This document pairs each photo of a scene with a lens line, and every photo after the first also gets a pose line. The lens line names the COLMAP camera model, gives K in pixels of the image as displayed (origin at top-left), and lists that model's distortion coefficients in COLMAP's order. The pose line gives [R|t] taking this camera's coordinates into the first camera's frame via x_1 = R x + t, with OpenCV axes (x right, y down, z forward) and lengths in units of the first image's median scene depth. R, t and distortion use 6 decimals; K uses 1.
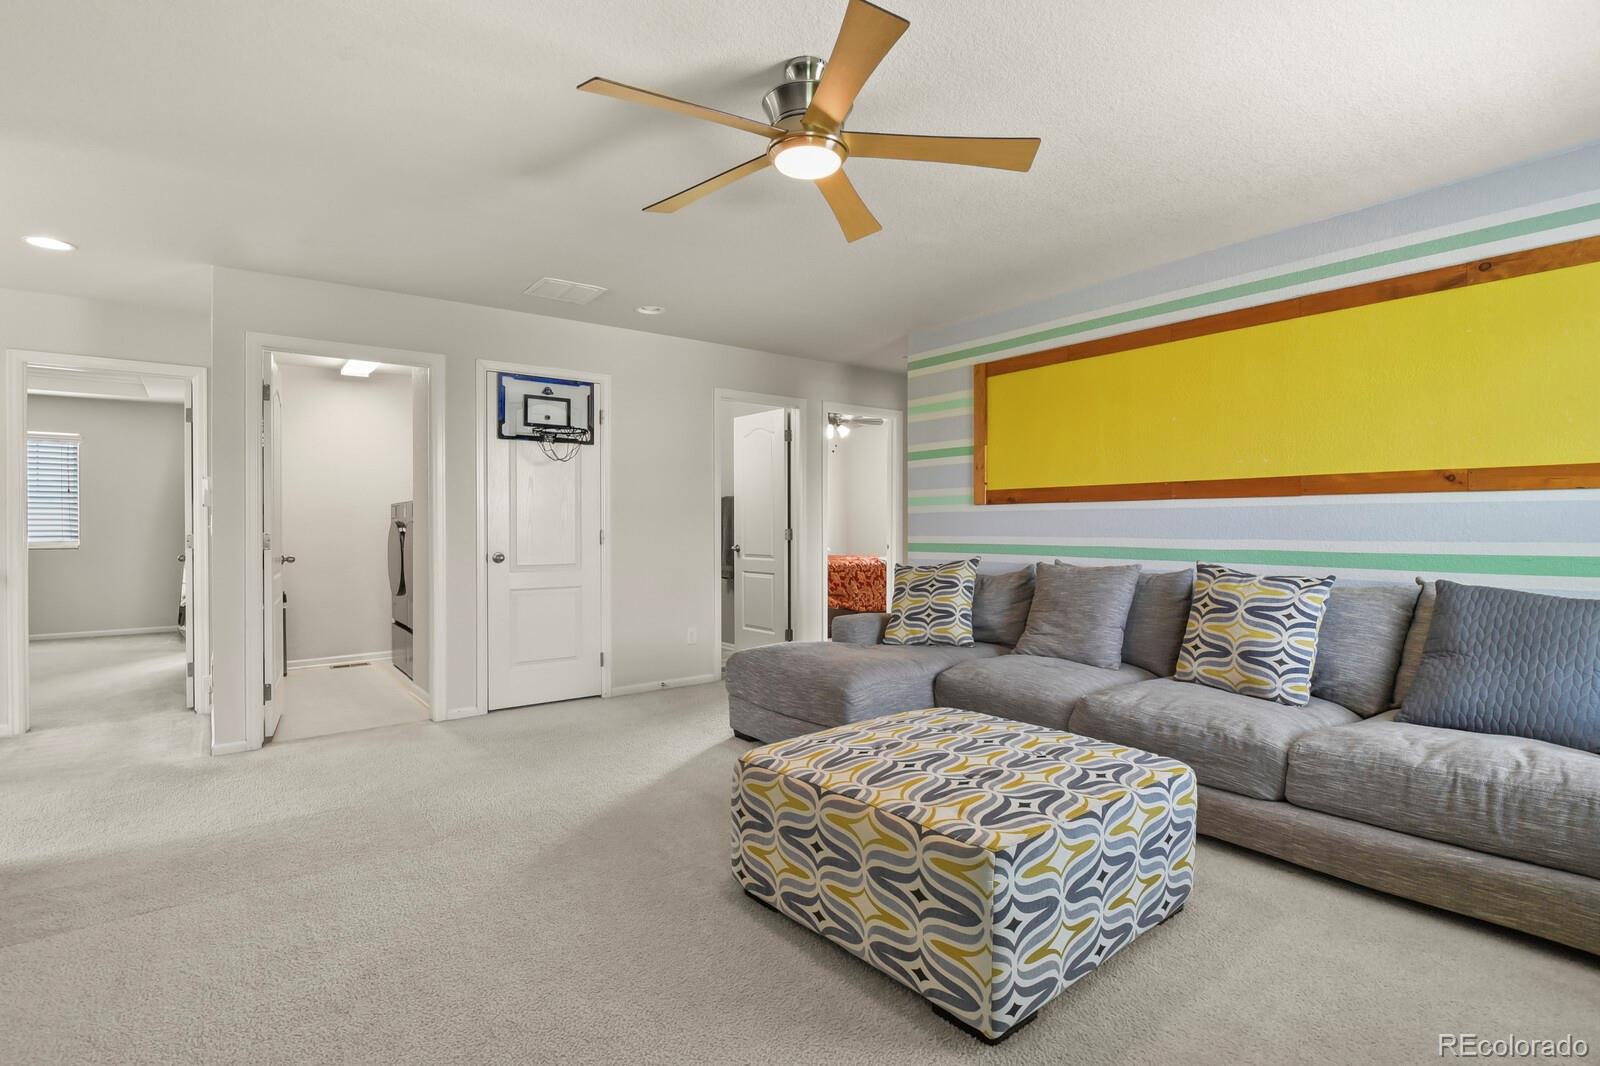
lens RADIAL K [[777.2, 0, 808.5], [0, 777.2, 529.6], [0, 0, 1]] dist [-0.003002, -0.005857]
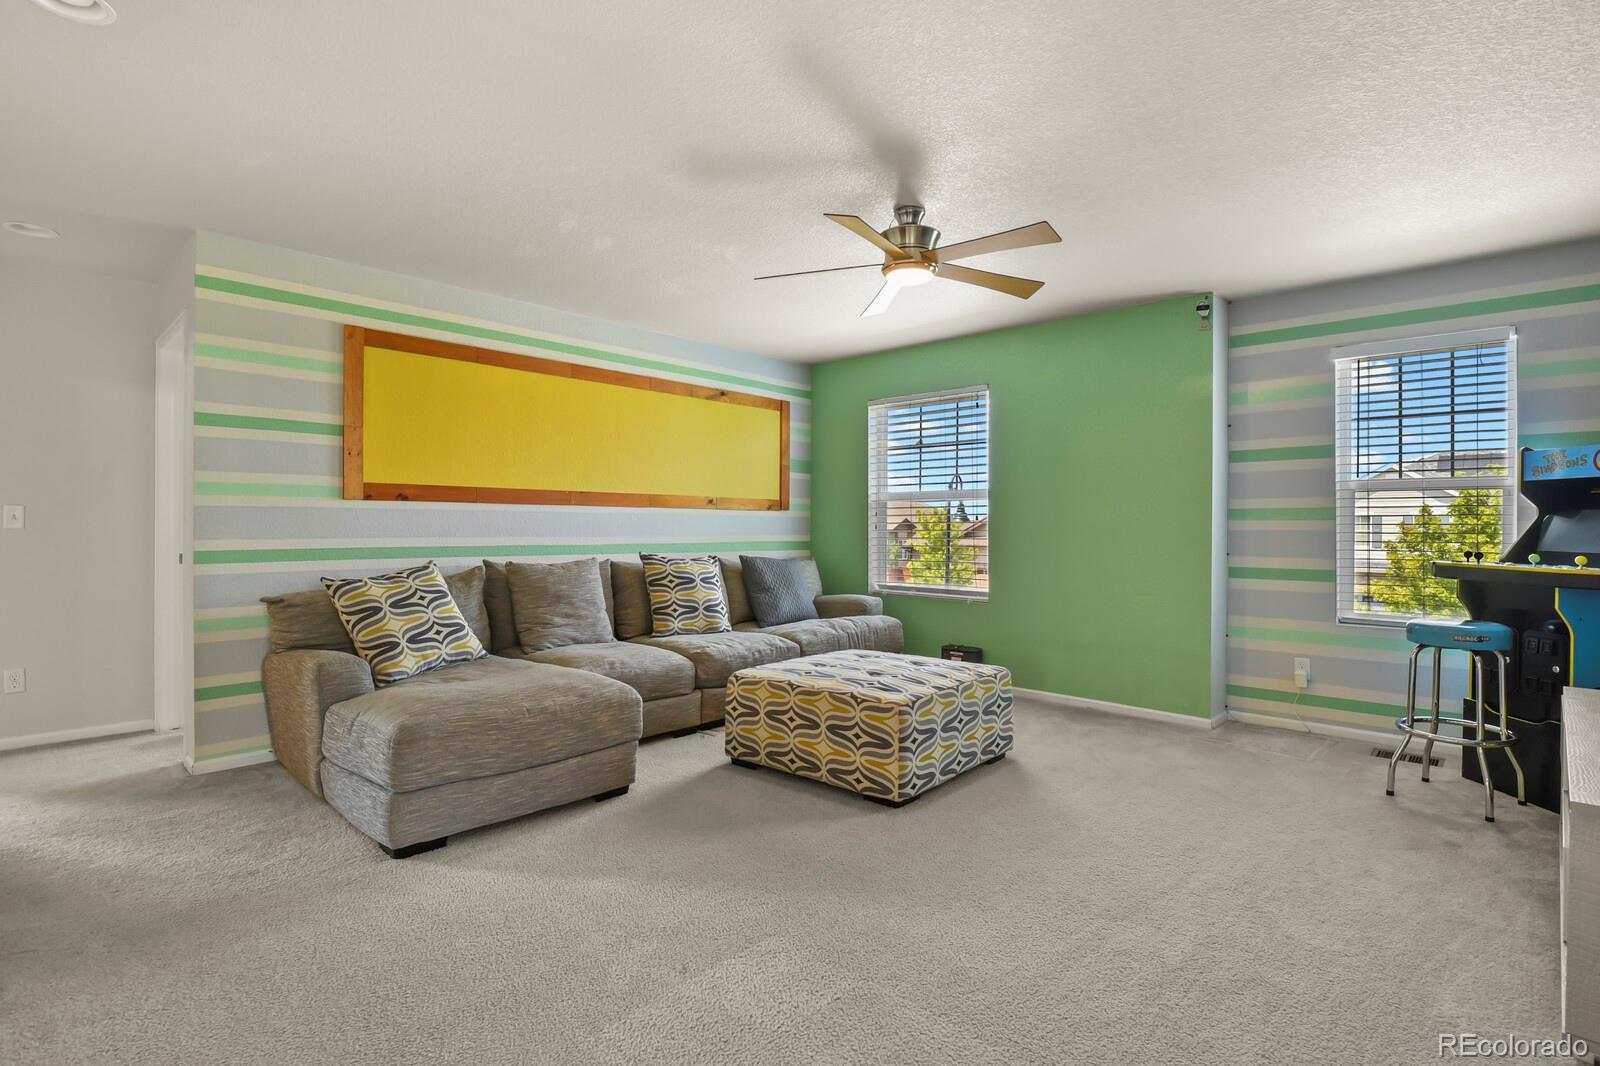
lens RADIAL K [[777.2, 0, 809.4], [0, 777.2, 529.5], [0, 0, 1]] dist [-0.003002, -0.005857]
pose [[-0.167006, -0.001923, 0.985954, -0.742427], [0.000445, 0.999998, 0.002026, -0.002369], [-0.985956, 0.000777, -0.167005, 0.753079]]
